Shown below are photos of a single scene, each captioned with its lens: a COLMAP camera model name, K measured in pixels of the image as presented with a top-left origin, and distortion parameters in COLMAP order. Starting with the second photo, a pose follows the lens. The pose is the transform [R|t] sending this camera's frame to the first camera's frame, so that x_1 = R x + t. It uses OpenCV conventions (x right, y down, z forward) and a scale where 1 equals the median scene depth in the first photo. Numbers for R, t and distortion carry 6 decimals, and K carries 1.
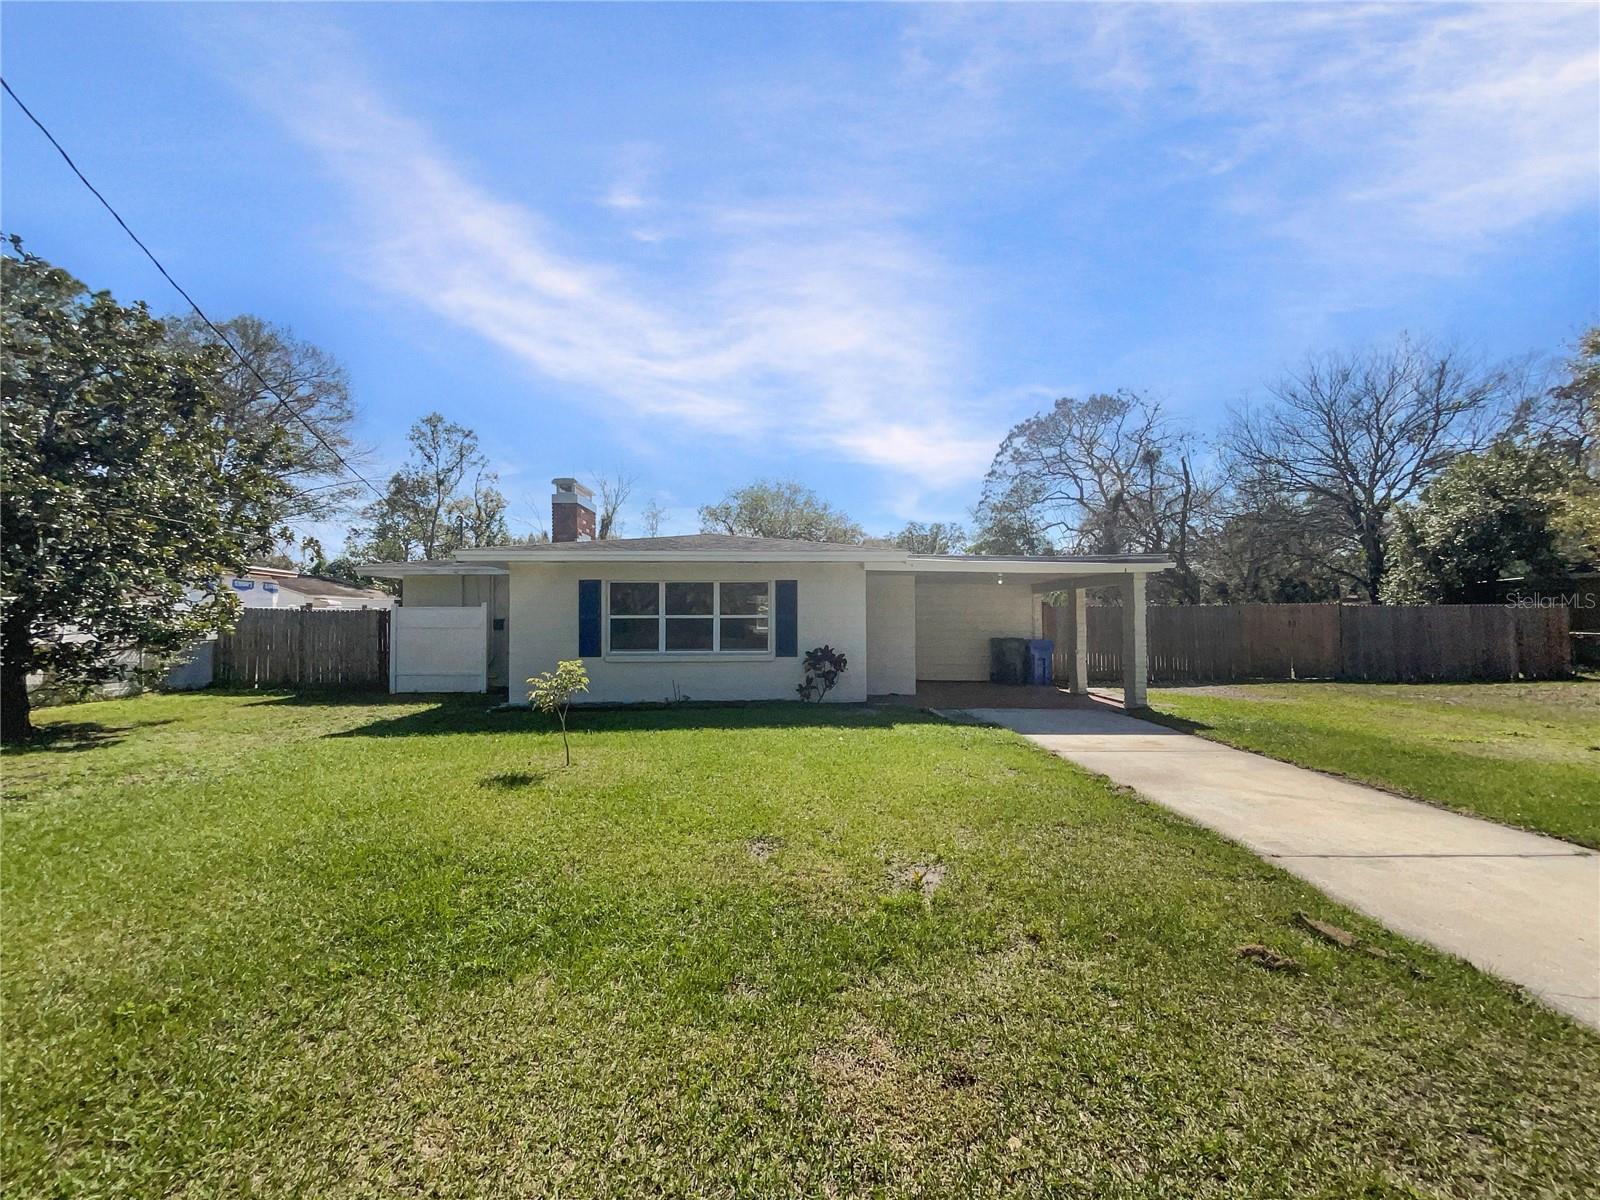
lens RADIAL K [[646.6, 0, 799.6], [0, 646.6, 621.3], [0, 0, 1]] dist [-0.001958, -0.000193]
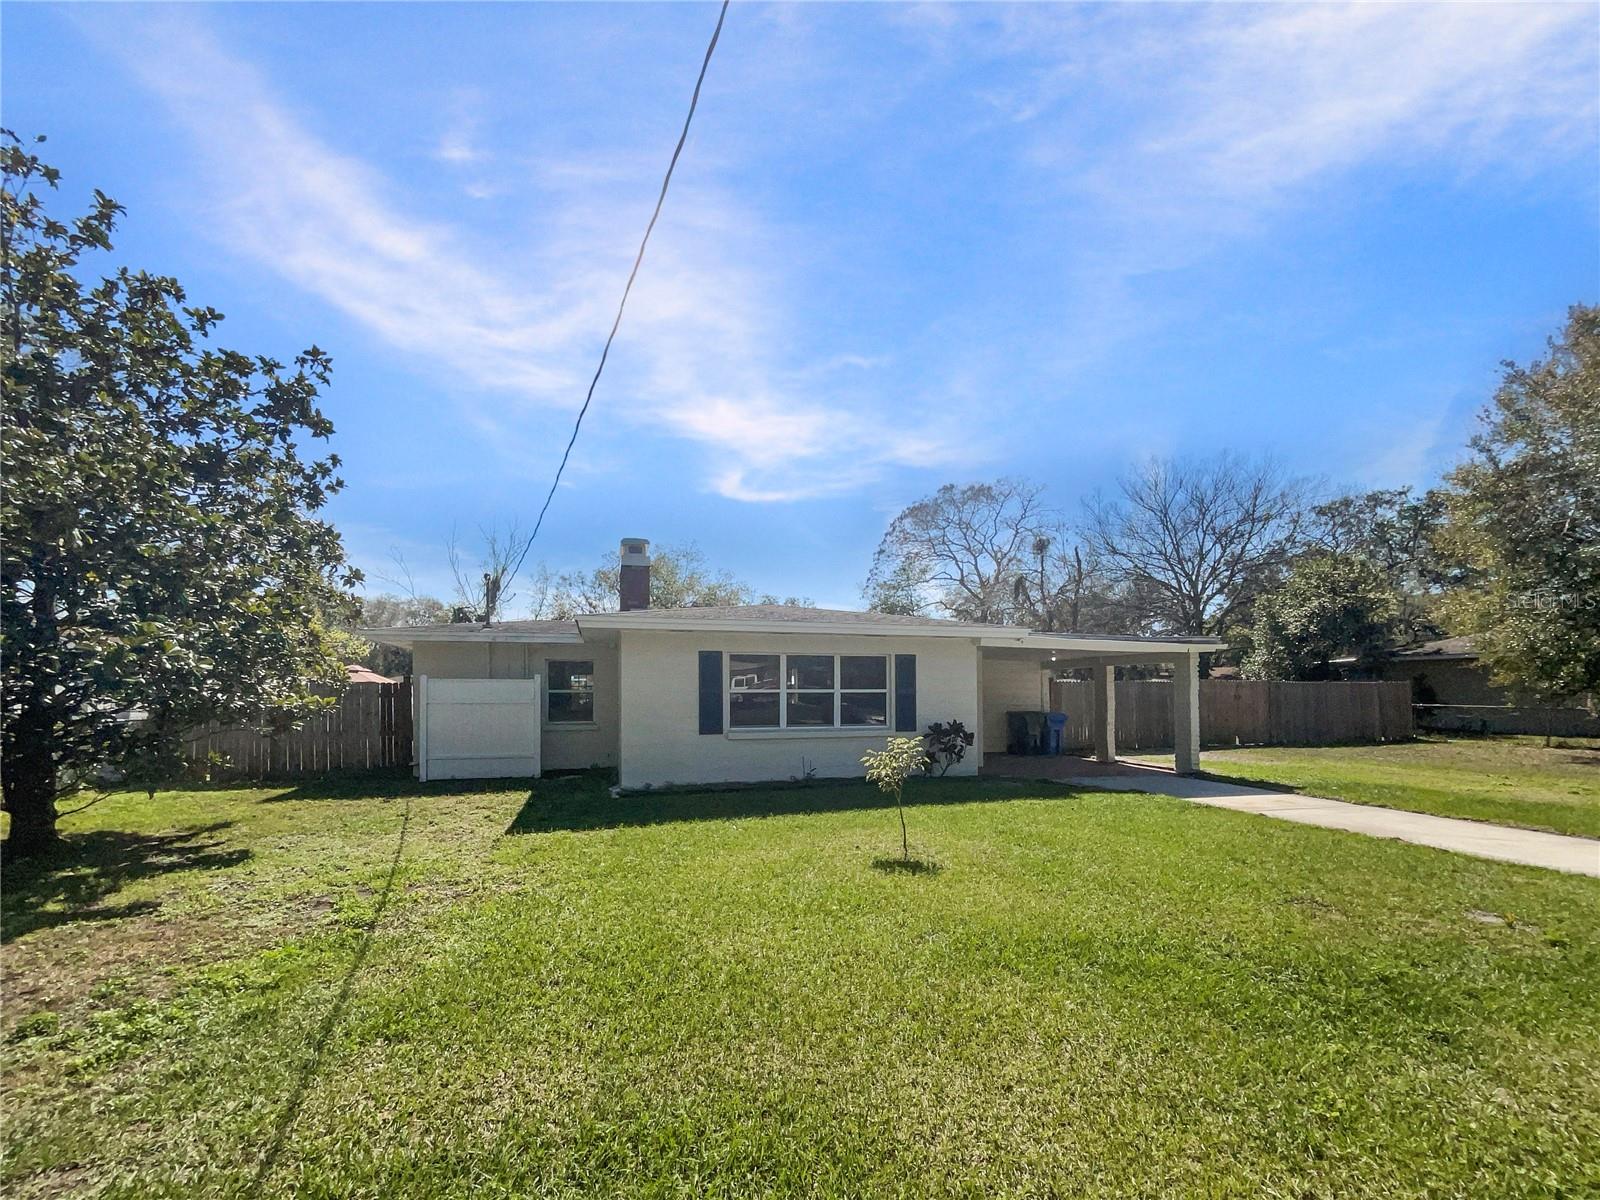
lens RADIAL K [[662.0, 0, 799.3], [0, 662.0, 698.4], [0, 0, 1]] dist [-0.001661, -0.000157]
pose [[0.969479, -0.001164, 0.245172, -0.298019], [0.000037, 0.999989, 0.004603, -0.000510], [-0.245175, -0.004454, 0.969469, 0.037400]]
